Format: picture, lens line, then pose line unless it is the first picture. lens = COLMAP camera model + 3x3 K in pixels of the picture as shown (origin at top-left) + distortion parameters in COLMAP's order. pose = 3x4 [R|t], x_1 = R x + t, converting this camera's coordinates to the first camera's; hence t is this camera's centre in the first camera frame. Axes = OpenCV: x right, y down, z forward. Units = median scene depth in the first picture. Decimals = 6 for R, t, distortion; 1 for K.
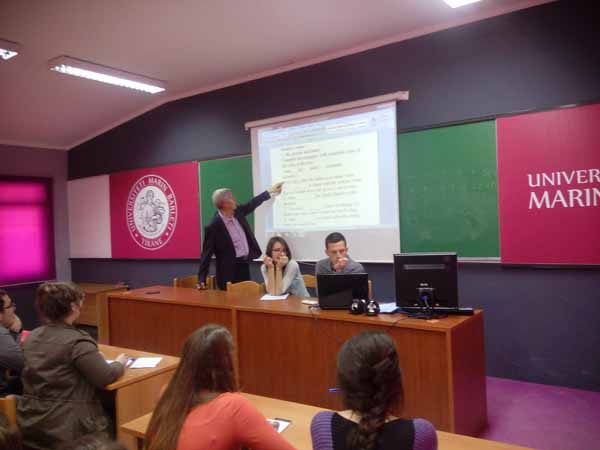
lens RADIAL K [[496.0, 0, 300.0], [0, 496.0, 225.0], [0, 0, 1]] dist [0.031584, -0.005988]
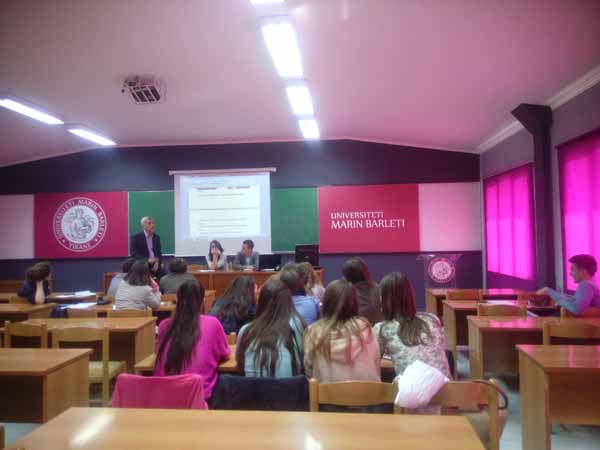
lens RADIAL K [[496.0, 0, 300.0], [0, 496.0, 225.0], [0, 0, 1]] dist [0.031584, -0.005988]
pose [[0.856398, 0.032284, 0.515307, -0.503060], [-0.009627, 0.998868, -0.046580, 0.035830], [-0.516227, 0.034930, 0.855739, -0.518170]]
